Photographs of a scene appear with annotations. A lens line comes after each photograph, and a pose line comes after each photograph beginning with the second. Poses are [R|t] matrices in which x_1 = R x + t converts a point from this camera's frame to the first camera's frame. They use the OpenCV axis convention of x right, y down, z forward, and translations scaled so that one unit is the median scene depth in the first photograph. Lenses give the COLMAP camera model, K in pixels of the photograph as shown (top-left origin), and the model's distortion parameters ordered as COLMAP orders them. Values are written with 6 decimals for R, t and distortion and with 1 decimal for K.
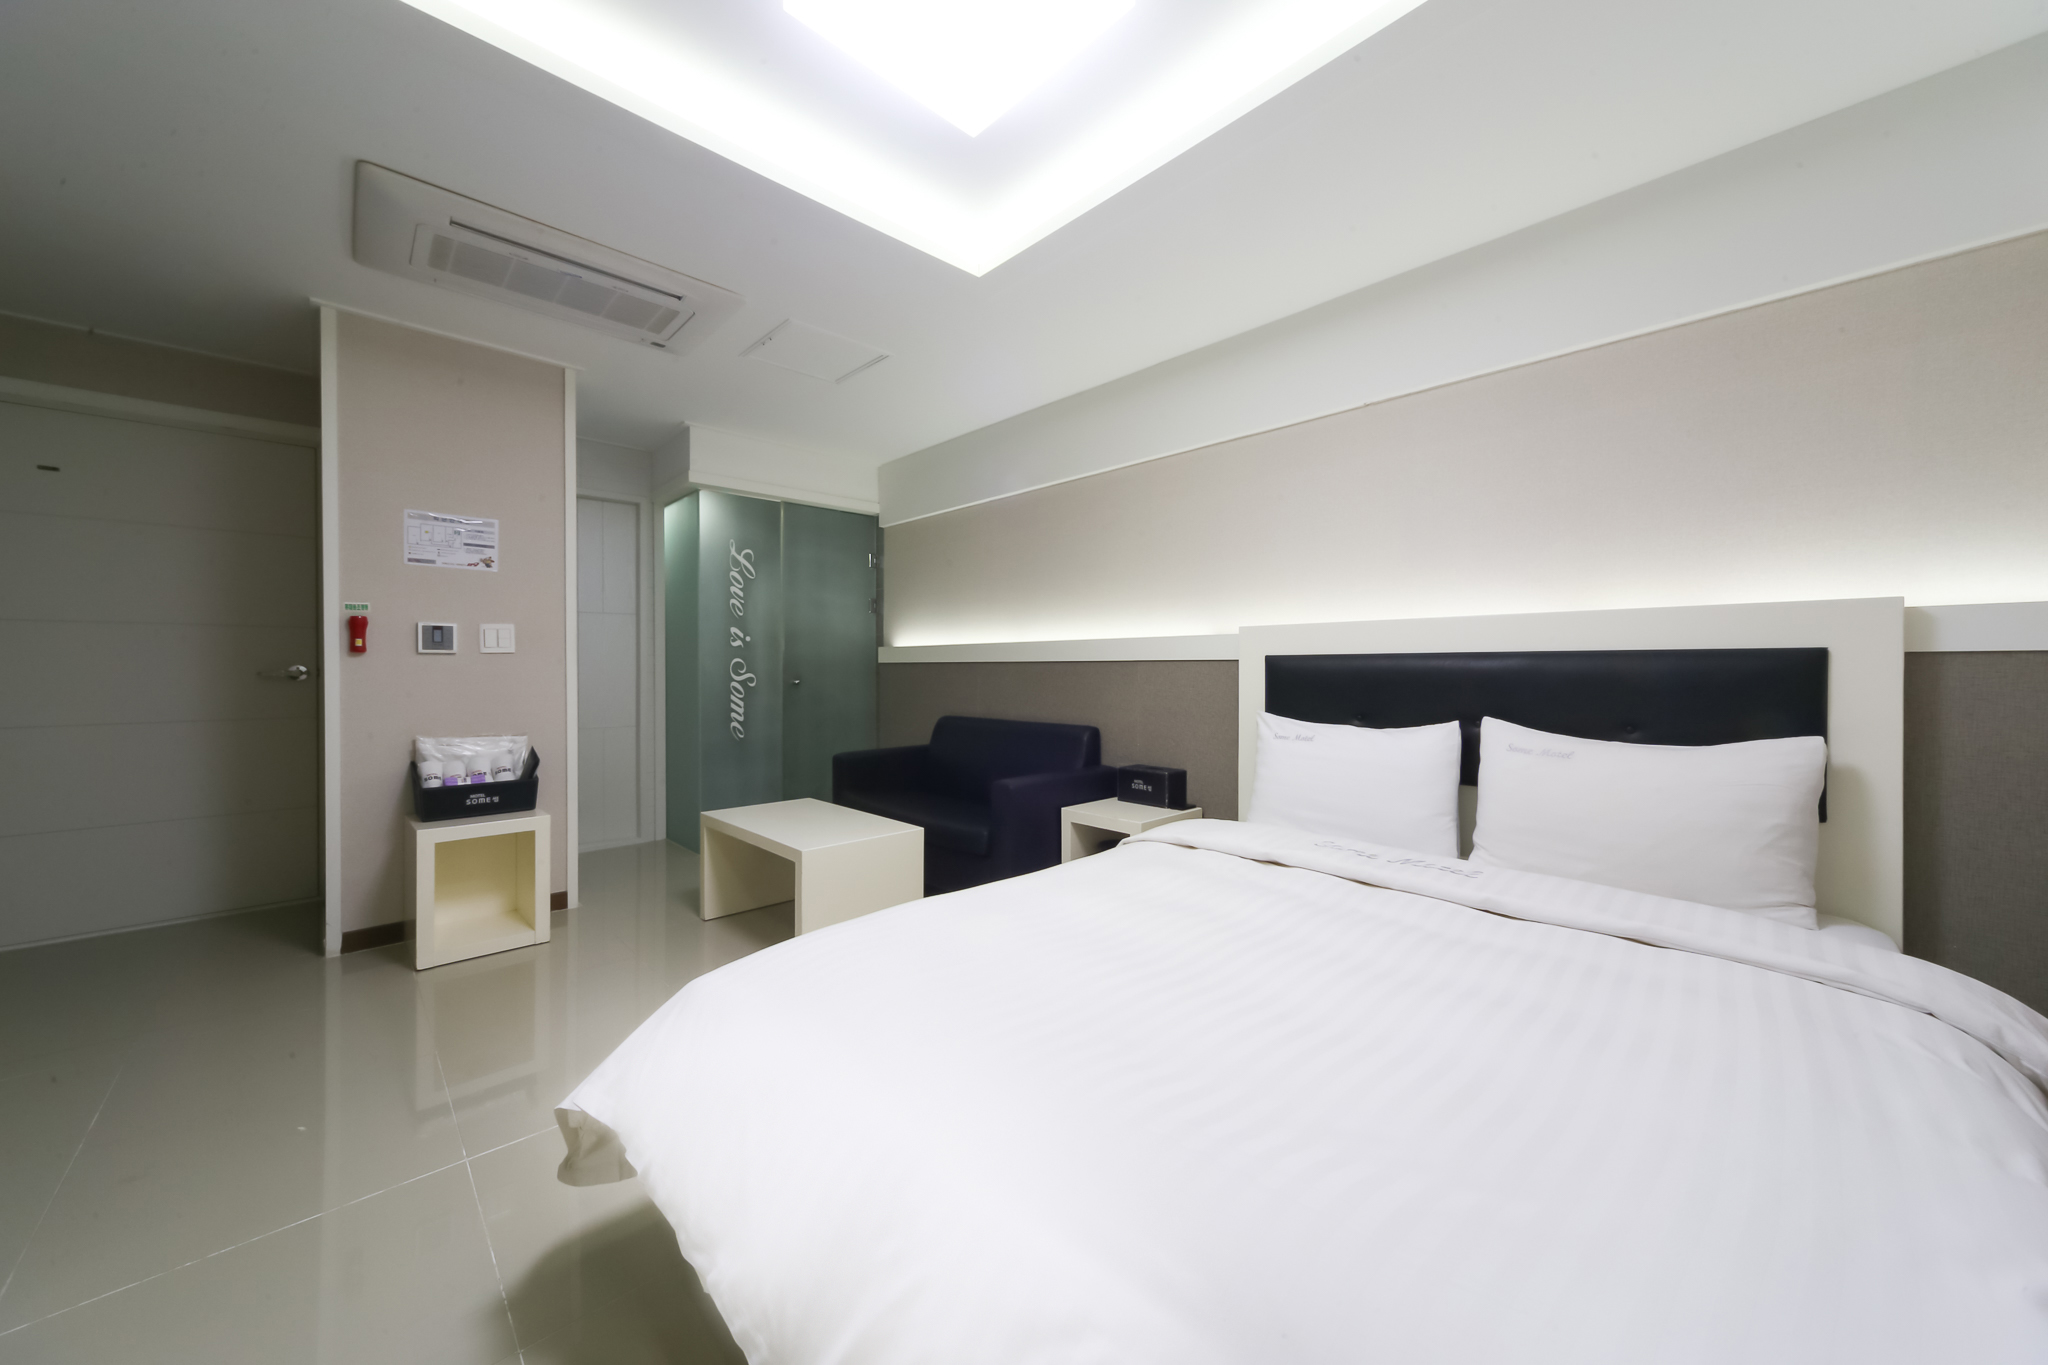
lens RADIAL K [[712.4, 0, 1021.2], [0, 712.4, 675.4], [0, 0, 1]] dist [-0.017034, -0.000231]
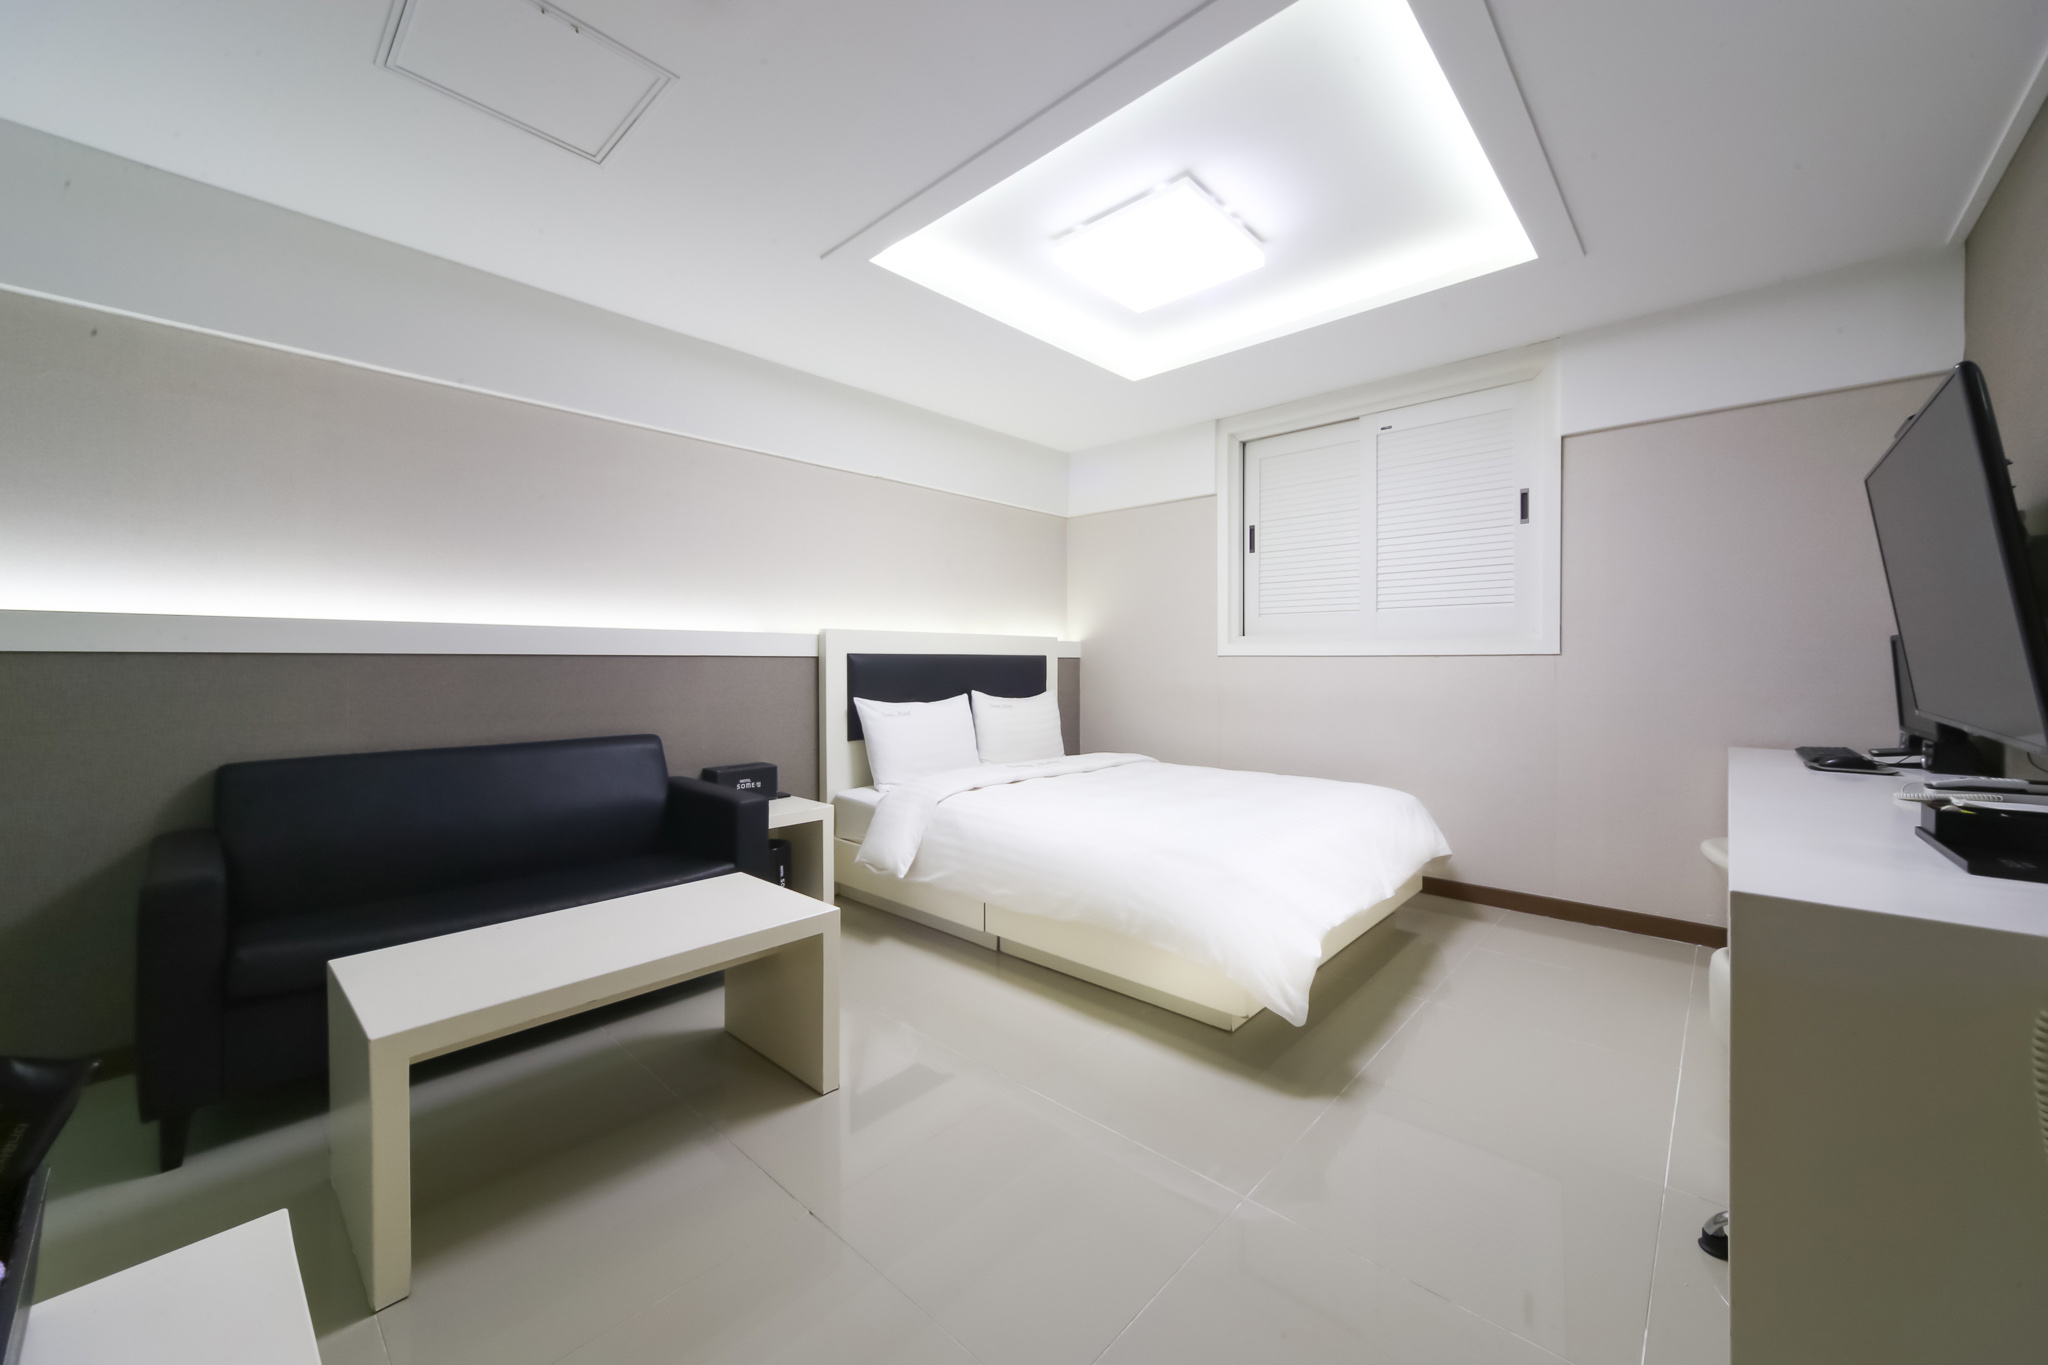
lens RADIAL K [[765.3, 0, 1028.1], [0, 765.3, 654.7], [0, 0, 1]] dist [0.002558, 0.000330]
pose [[-0.040475, 0.008950, 0.999140, -1.166616], [0.013408, 0.999875, -0.008413, -0.012074], [-0.999091, 0.013056, -0.040590, 0.870124]]
